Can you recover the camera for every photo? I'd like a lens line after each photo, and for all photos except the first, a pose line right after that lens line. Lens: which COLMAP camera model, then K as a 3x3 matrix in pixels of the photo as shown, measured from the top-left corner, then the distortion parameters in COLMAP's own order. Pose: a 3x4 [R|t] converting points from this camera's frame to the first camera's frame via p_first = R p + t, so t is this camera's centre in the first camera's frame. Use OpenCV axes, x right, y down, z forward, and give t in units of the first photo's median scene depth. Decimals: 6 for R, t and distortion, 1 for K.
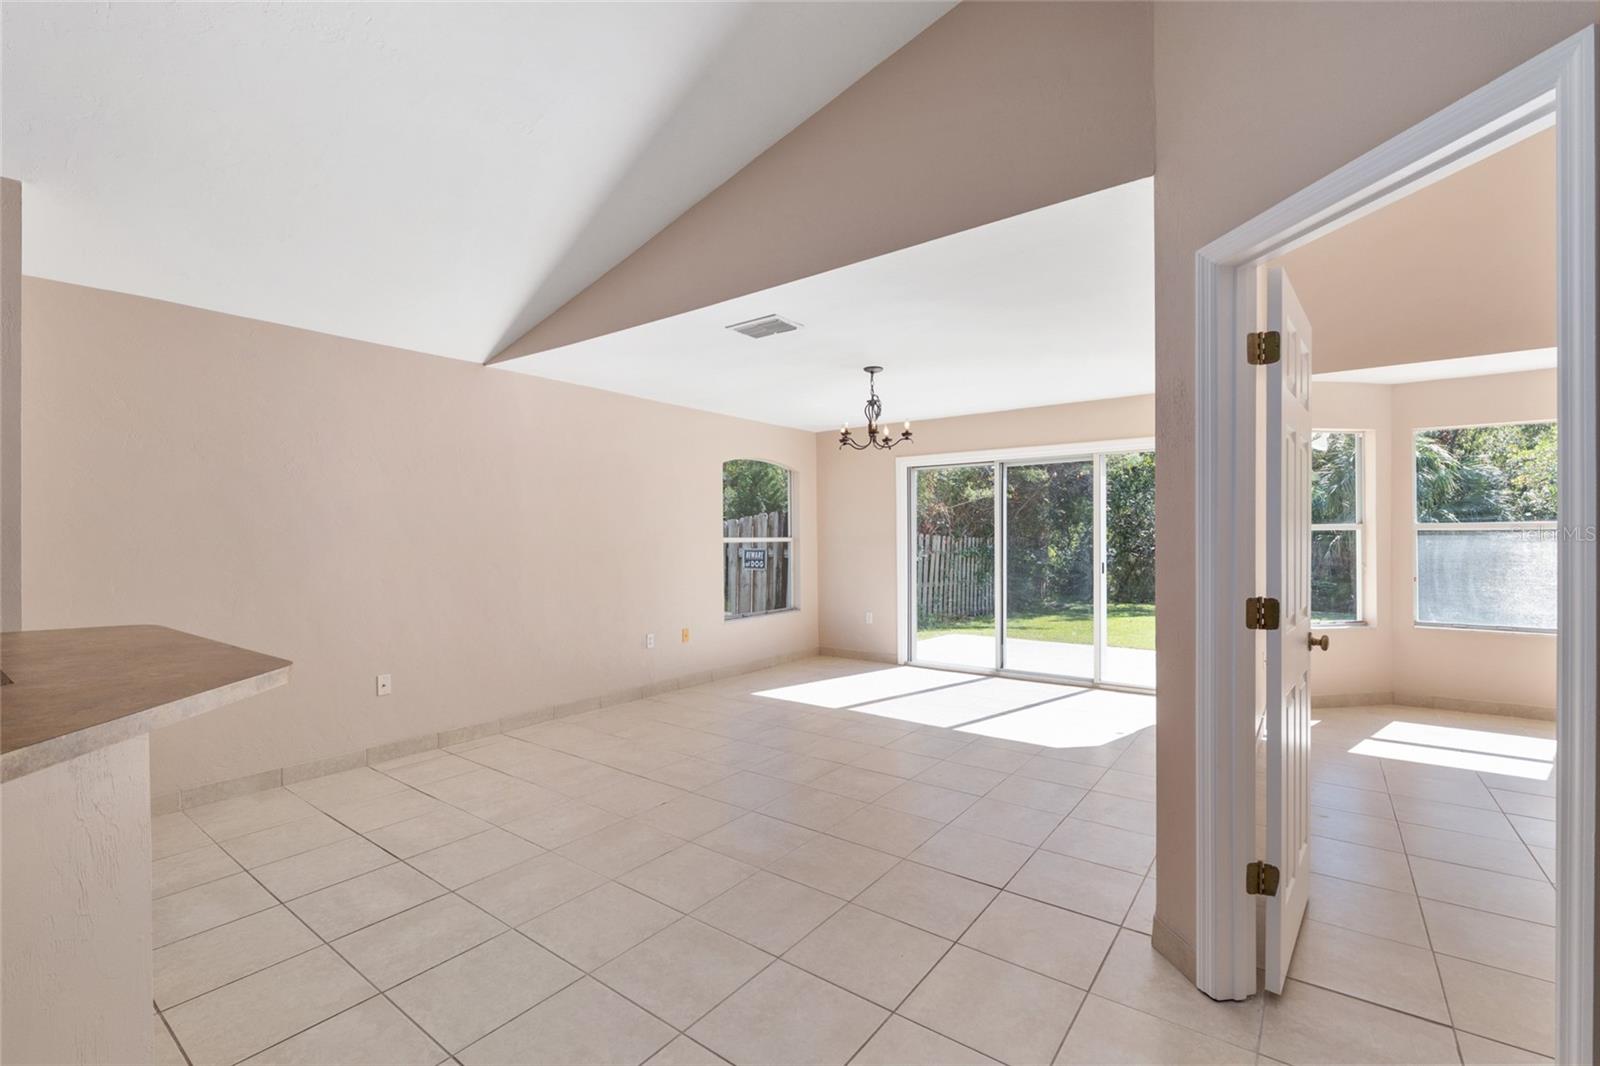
lens RADIAL K [[693.9, 0, 799.1], [0, 693.9, 538.9], [0, 0, 1]] dist [-0.000413, 0.000290]
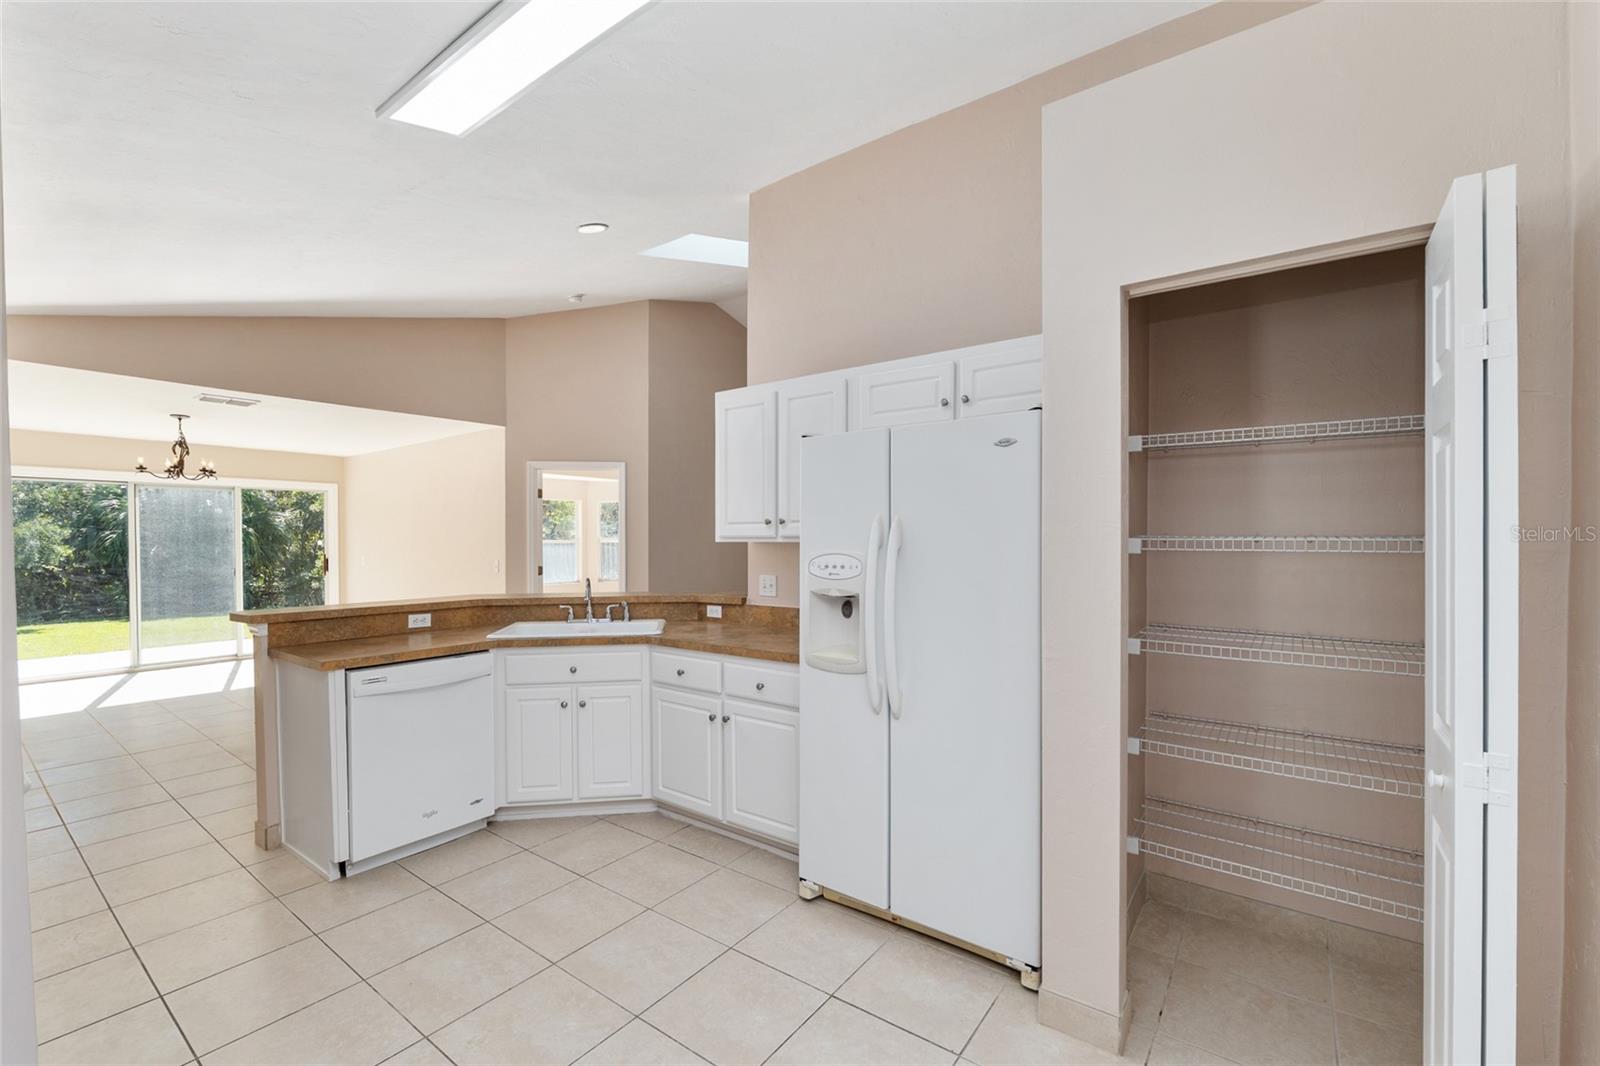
lens RADIAL K [[663.7, 0, 783.9], [0, 663.7, 547.7], [0, 0, 1]] dist [-0.009956, 0.000061]
pose [[0.020481, -0.006845, 0.999767, -0.772577], [0.006425, 0.999957, 0.006715, -0.005500], [-0.999770, 0.006286, 0.020524, -0.083651]]
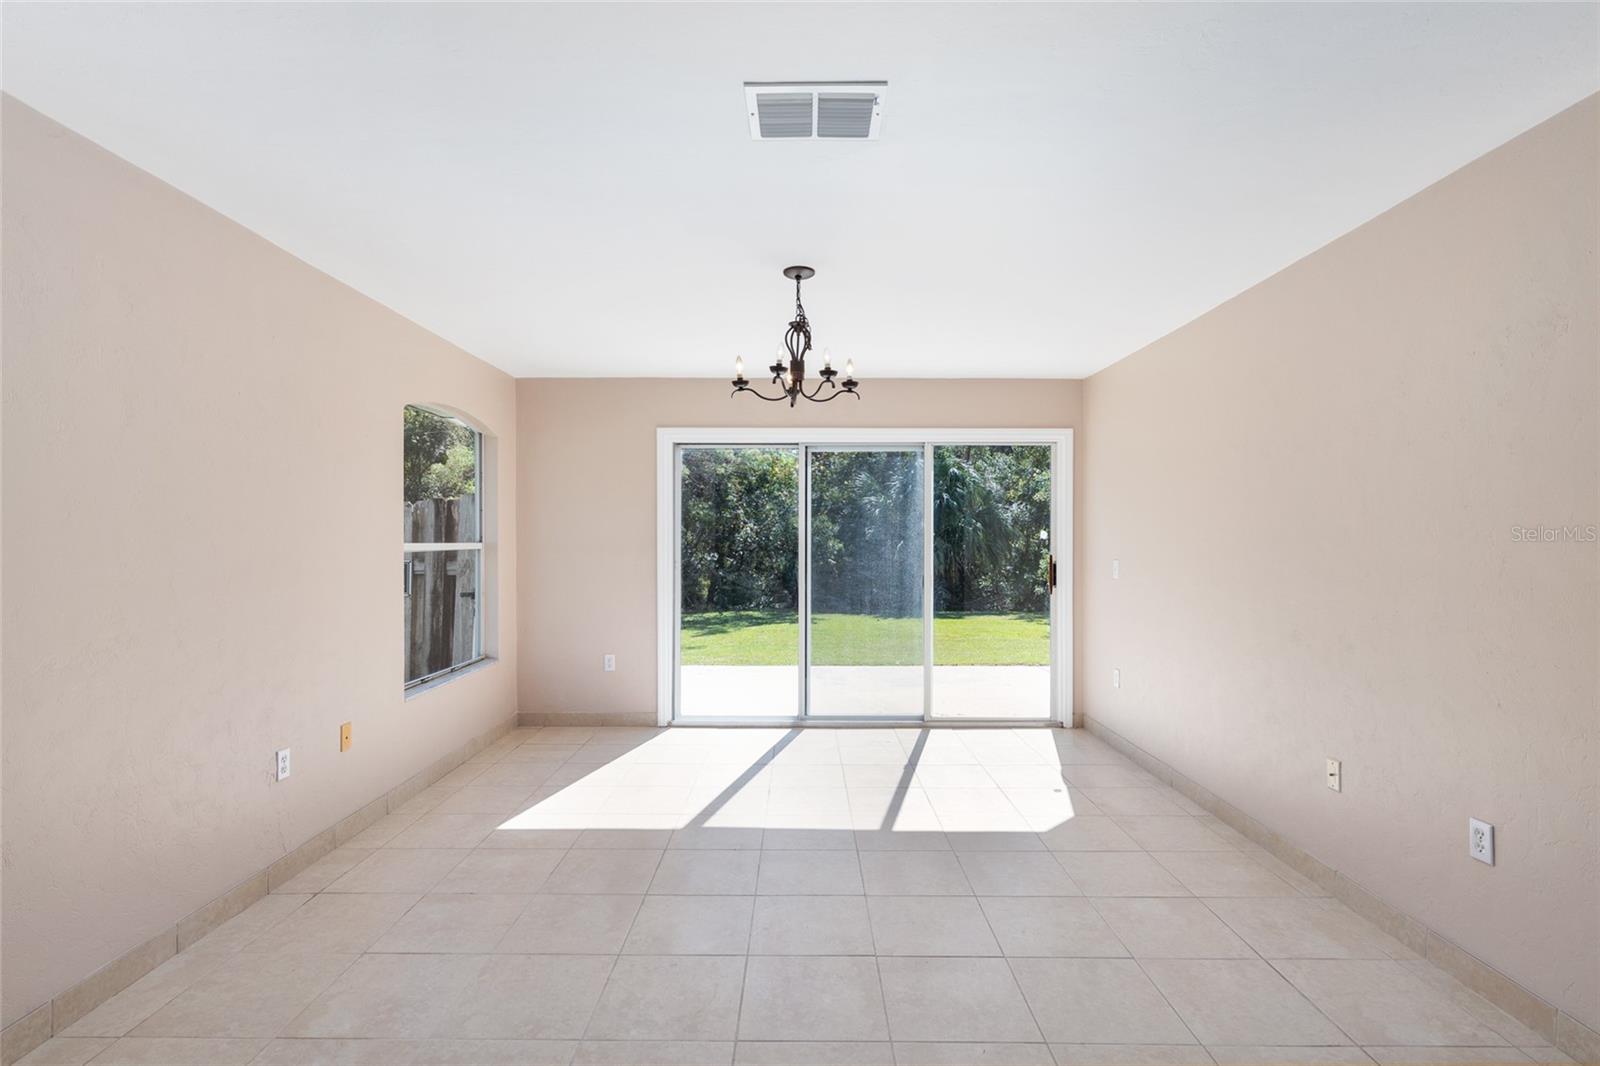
lens RADIAL K [[763.5, 0, 803.3], [0, 763.5, 537.5], [0, 0, 1]] dist [0.014983, -0.000247]
pose [[0.806799, 0.006946, 0.590786, -0.210730], [-0.003271, 0.999968, -0.007291, -0.002752], [-0.590818, 0.003950, 0.806795, 0.327686]]
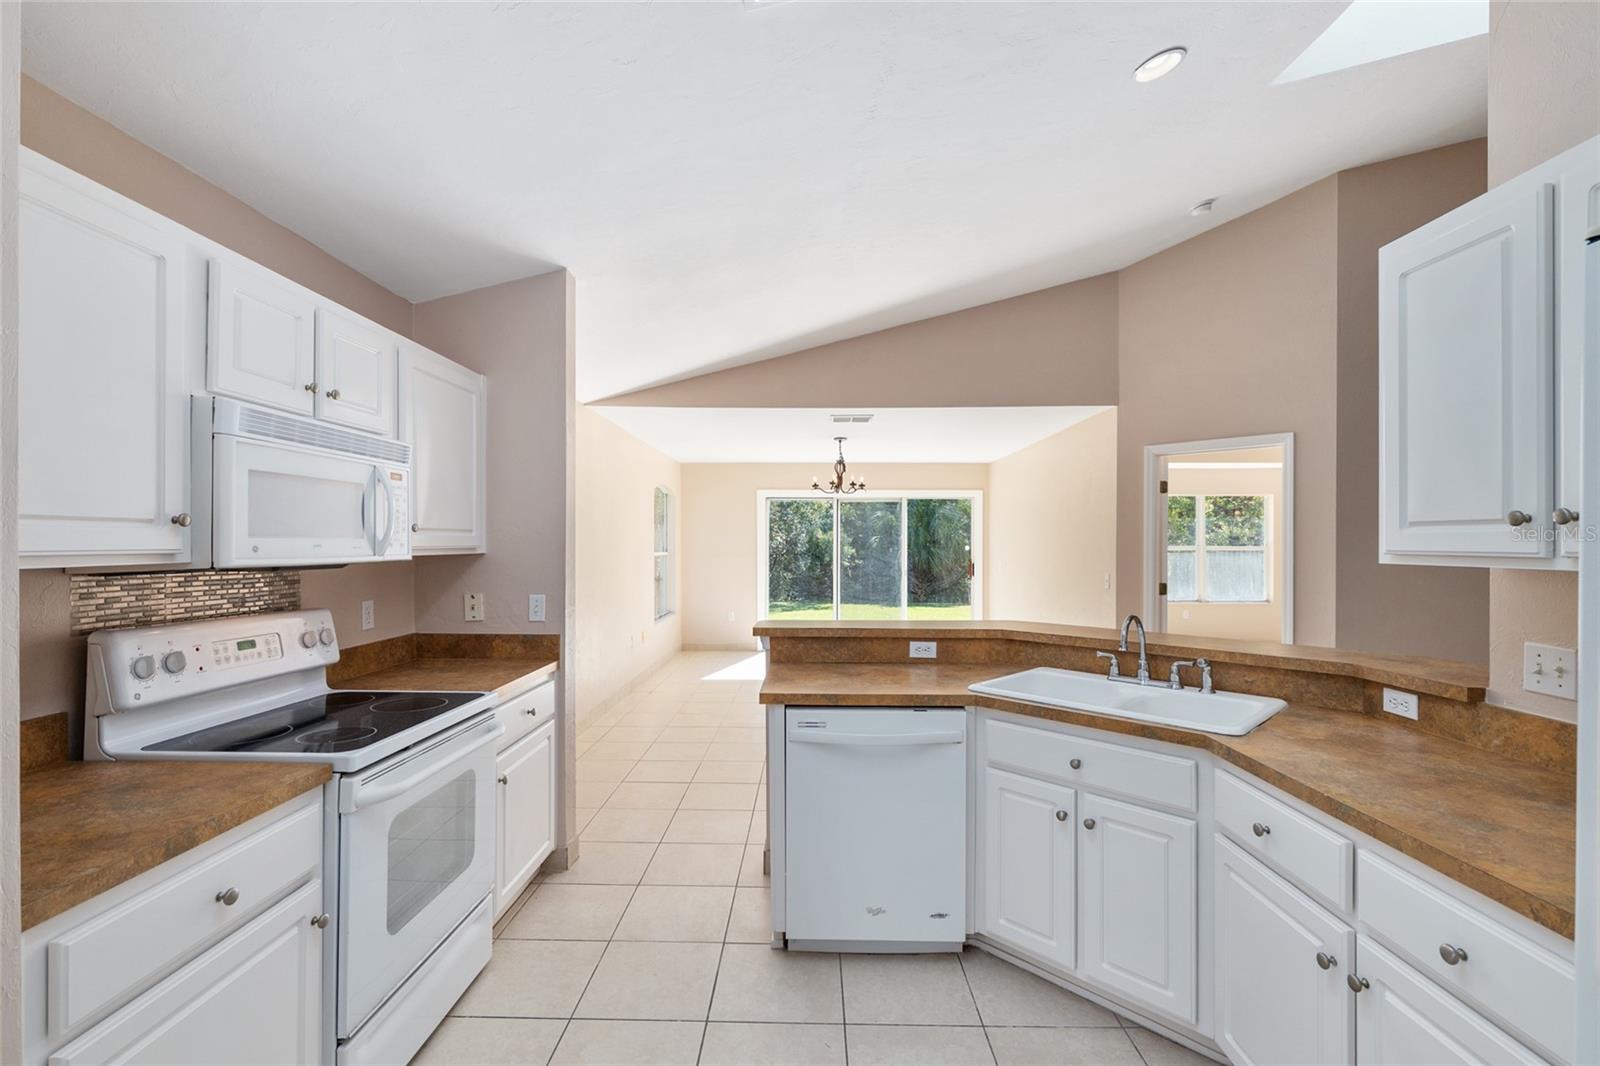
lens RADIAL K [[693.9, 0, 803.0], [0, 693.9, 537.3], [0, 0, 1]] dist [-0.000413, 0.000290]
pose [[0.818479, 0.012407, 0.574402, -0.576997], [-0.004956, 0.999882, -0.014535, -0.011831], [-0.574515, 0.009050, 0.818444, -0.107058]]
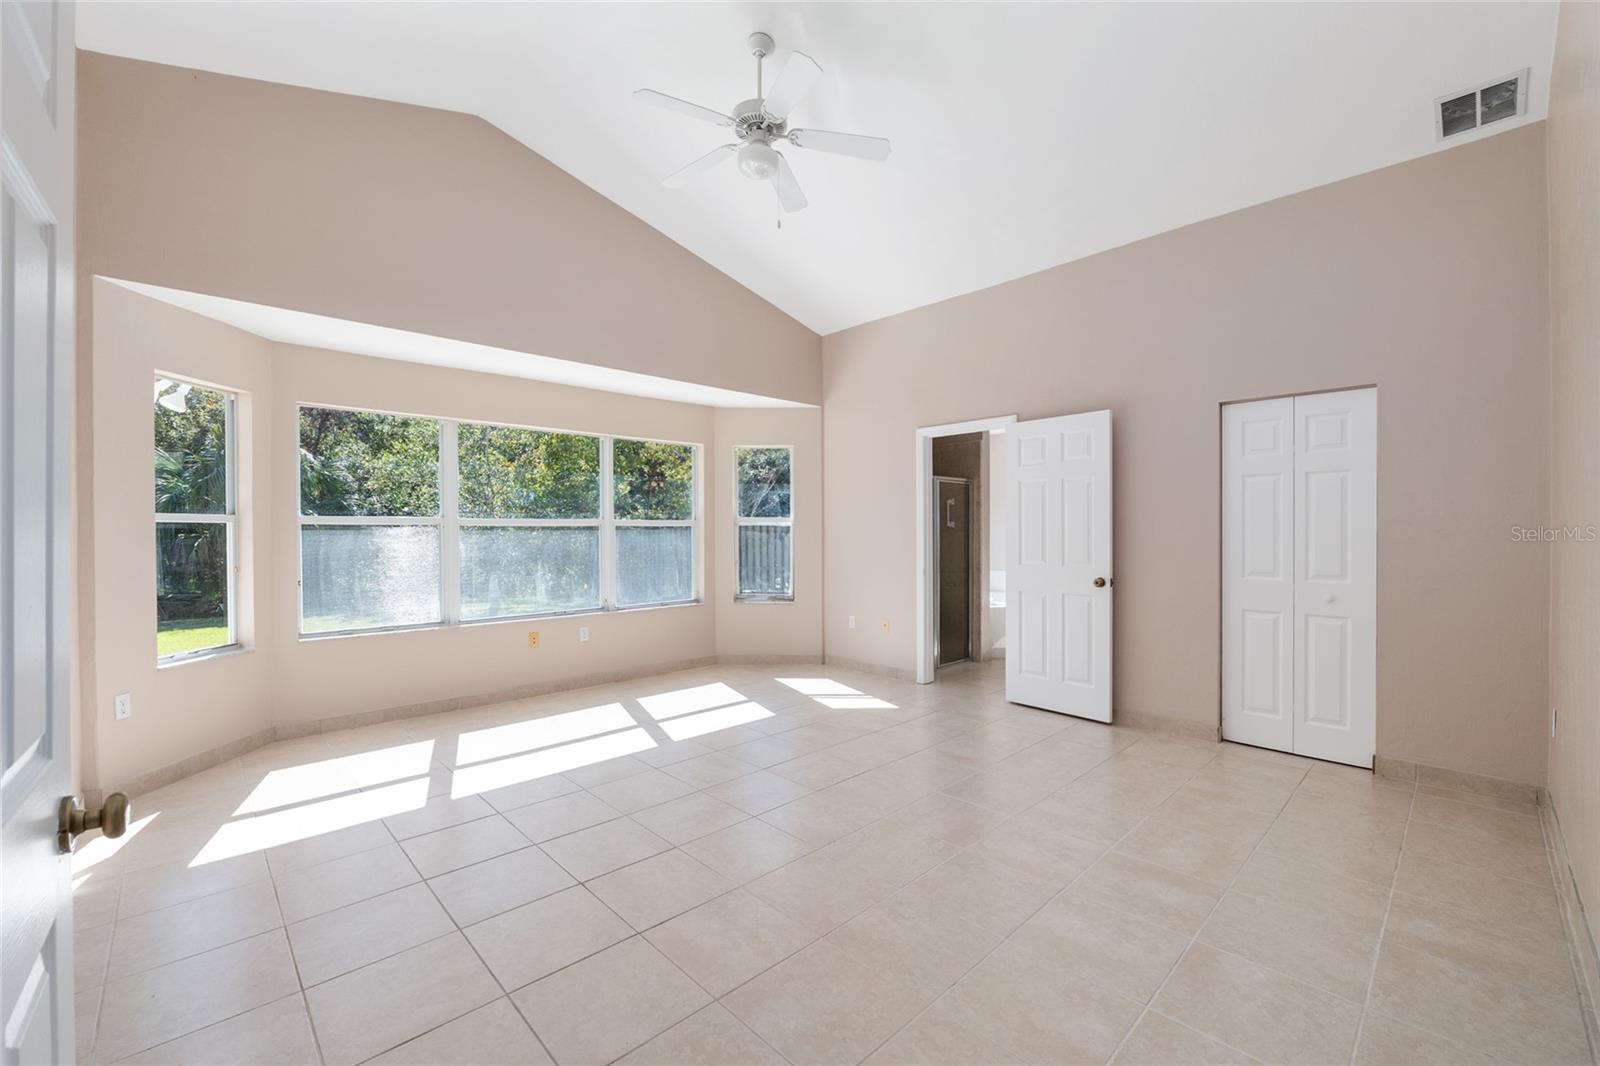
lens RADIAL K [[663.7, 0, 798.0], [0, 663.7, 534.2], [0, 0, 1]] dist [-0.009956, 0.000061]
pose [[0.178810, -0.001806, 0.983882, 0.181324], [0.006784, 0.999977, 0.000603, 0.002360], [-0.983860, 0.006567, 0.178818, 0.226152]]
